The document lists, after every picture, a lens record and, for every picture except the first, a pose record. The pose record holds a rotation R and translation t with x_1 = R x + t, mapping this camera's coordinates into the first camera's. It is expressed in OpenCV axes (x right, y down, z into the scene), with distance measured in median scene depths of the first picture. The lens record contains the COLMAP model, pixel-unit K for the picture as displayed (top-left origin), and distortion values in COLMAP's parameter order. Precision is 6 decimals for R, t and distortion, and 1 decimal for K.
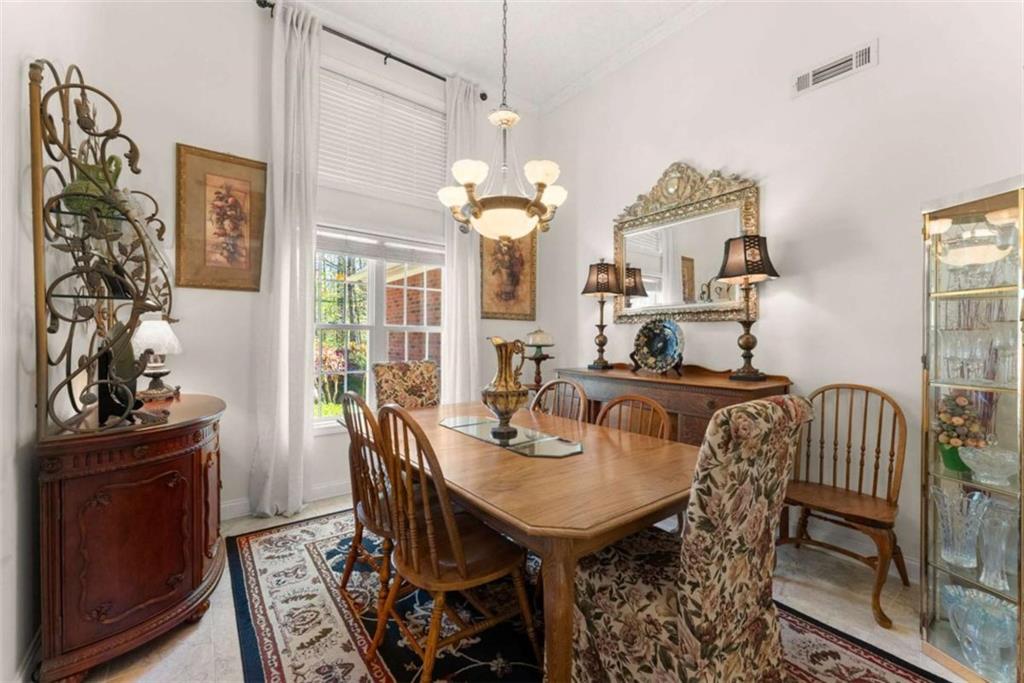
lens RADIAL K [[412.2, 0, 513.3], [0, 412.2, 336.7], [0, 0, 1]] dist [-0.001633, 0.000101]
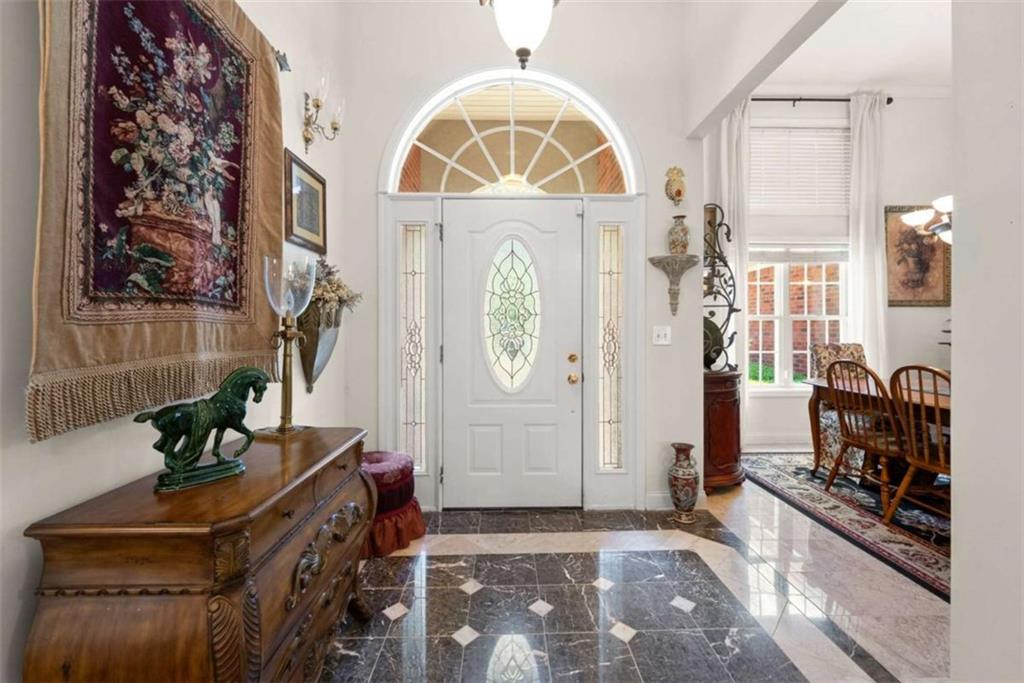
lens RADIAL K [[423.1, 0, 513.0], [0, 423.1, 327.8], [0, 0, 1]] dist [-0.001357, 0.000034]
pose [[0.807384, -0.007206, -0.589983, -0.220044], [0.010373, 0.999944, 0.001982, -0.001008], [0.589935, -0.007720, 0.807414, -0.481510]]
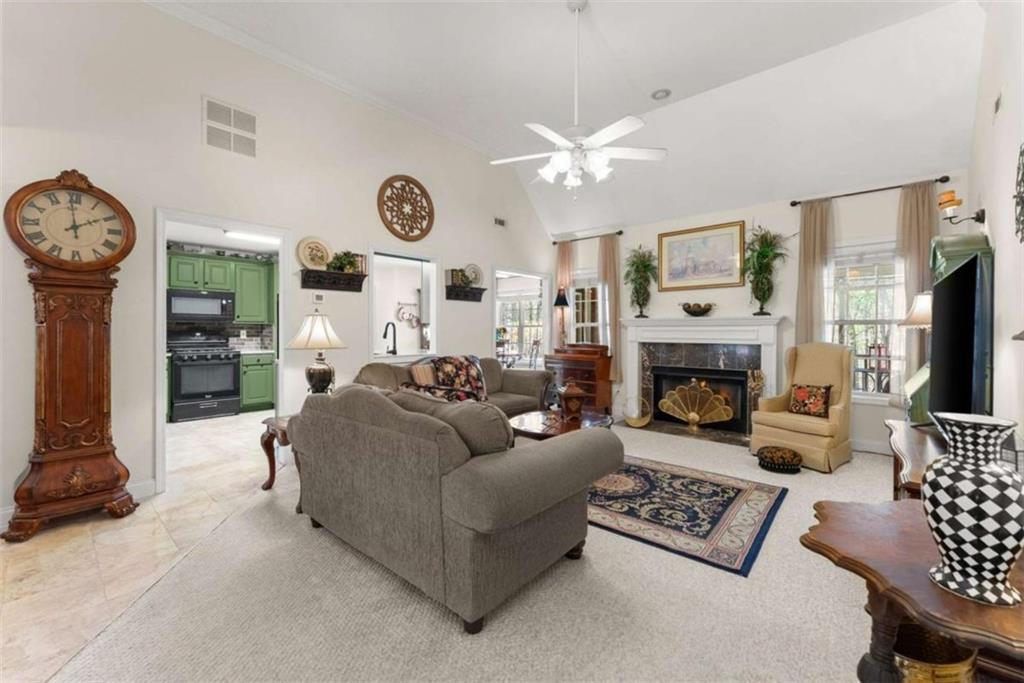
lens RADIAL K [[412.2, 0, 513.3], [0, 412.2, 336.7], [0, 0, 1]] dist [-0.001633, 0.000101]
pose [[-0.198898, -0.016427, 0.979883, -2.287404], [-0.008103, 0.999853, 0.015117, 0.007547], [-0.979987, -0.004933, -0.199001, 1.897669]]
